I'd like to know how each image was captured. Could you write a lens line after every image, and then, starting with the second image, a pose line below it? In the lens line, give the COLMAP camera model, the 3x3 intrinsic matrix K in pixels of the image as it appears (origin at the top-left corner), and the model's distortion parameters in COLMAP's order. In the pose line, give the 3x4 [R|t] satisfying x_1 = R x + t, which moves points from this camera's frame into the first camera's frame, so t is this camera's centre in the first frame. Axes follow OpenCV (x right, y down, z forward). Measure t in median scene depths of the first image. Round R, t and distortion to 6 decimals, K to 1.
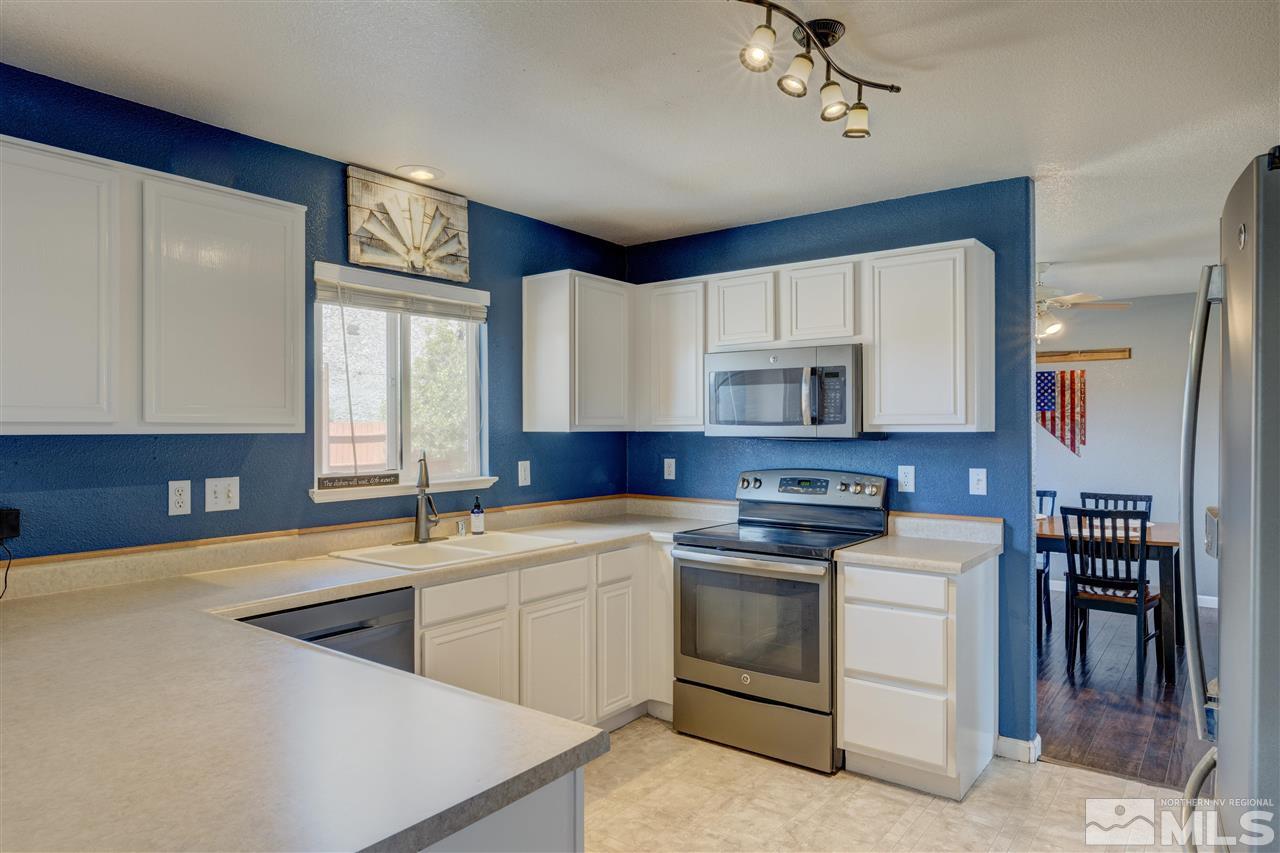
lens RADIAL K [[797.1, 0, 640.0], [0, 797.1, 426.5], [0, 0, 1]] dist [-0.000395, 0.000103]
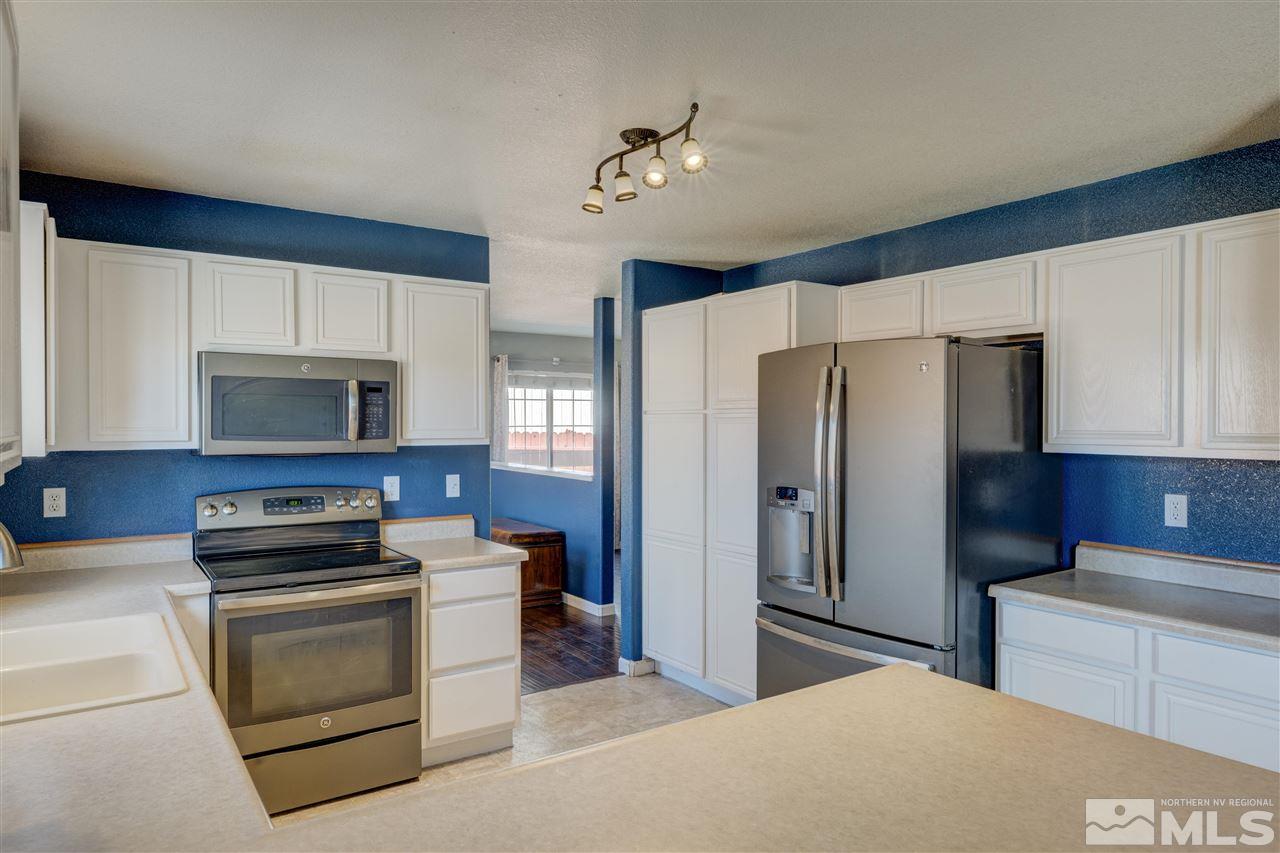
lens RADIAL K [[787.5, 0, 637.5], [0, 787.5, 430.0], [0, 0, 1]] dist [-0.003413, -0.000081]
pose [[0.317720, -0.006144, 0.948165, -0.590355], [-0.004390, 0.999959, 0.007951, -0.023808], [-0.948174, -0.006689, 0.317680, 0.375221]]
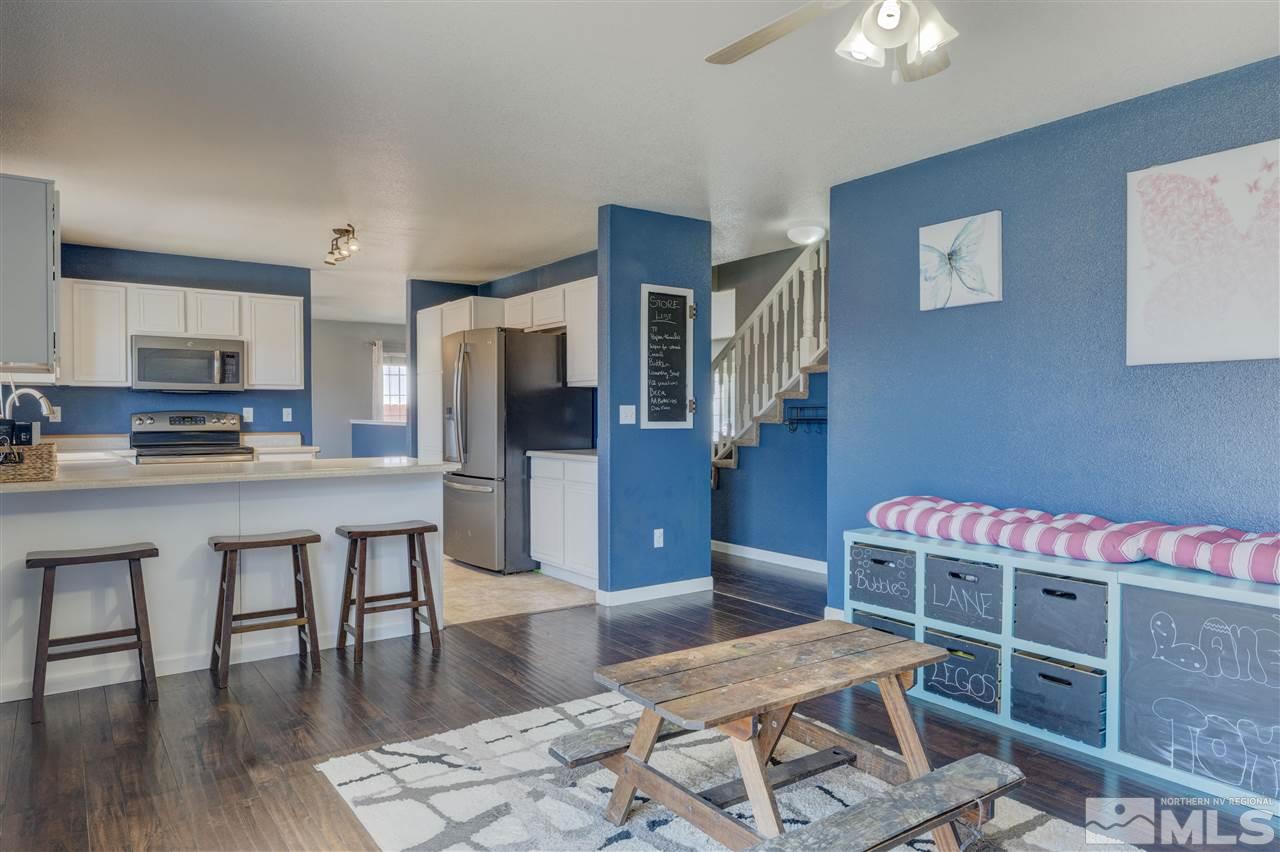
lens RADIAL K [[806.3, 0, 635.8], [0, 806.3, 428.0], [0, 0, 1]] dist [0.000426, 0.000572]
pose [[0.299774, -0.013528, 0.953914, -1.249581], [-0.002450, 0.999885, 0.014950, 0.069655], [-0.954007, -0.006819, 0.299707, -0.443941]]
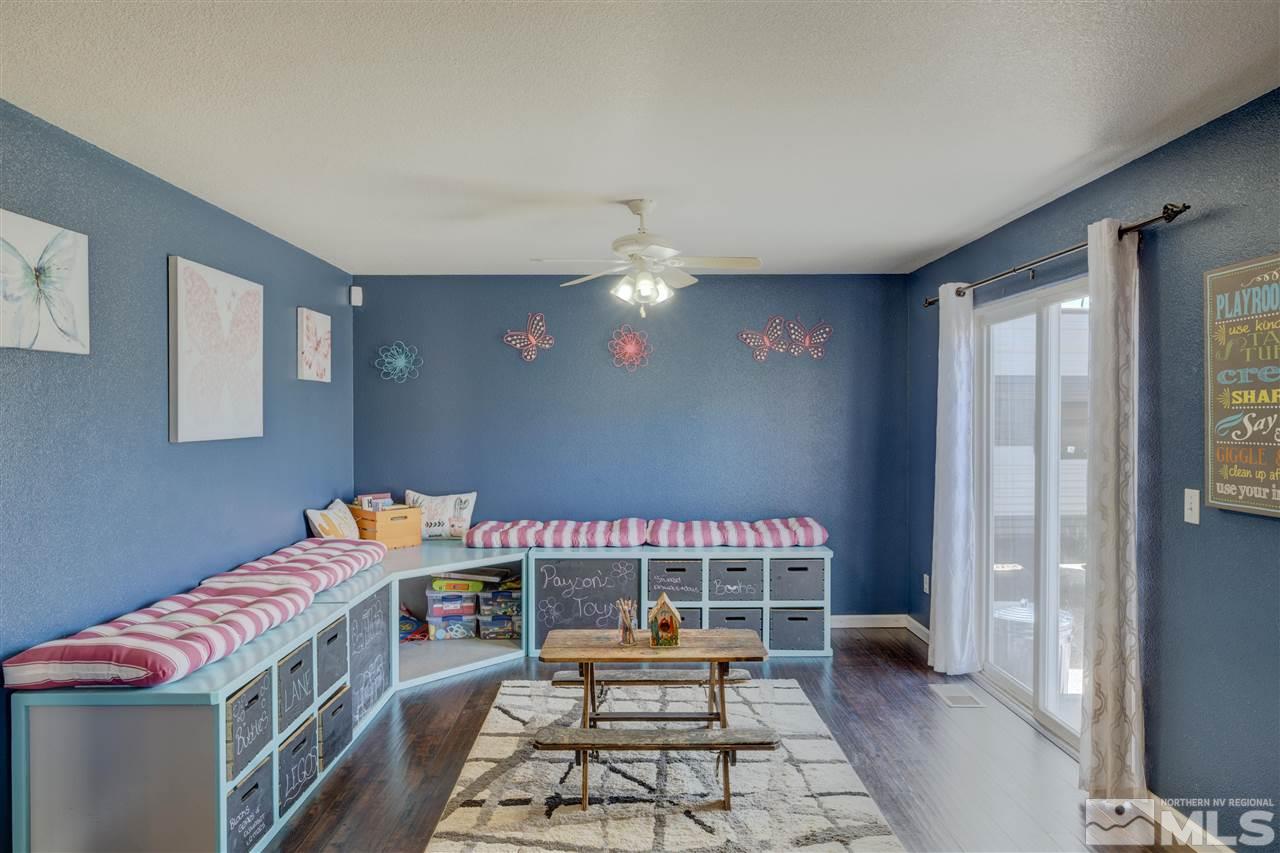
lens RADIAL K [[806.3, 0, 635.8], [0, 806.3, 428.5], [0, 0, 1]] dist [0.000426, 0.000572]
pose [[-0.796839, 0.013859, -0.604033, -0.039409], [0.002953, 0.999814, 0.019044, -0.023845], [0.604185, 0.013391, -0.796732, 0.391216]]
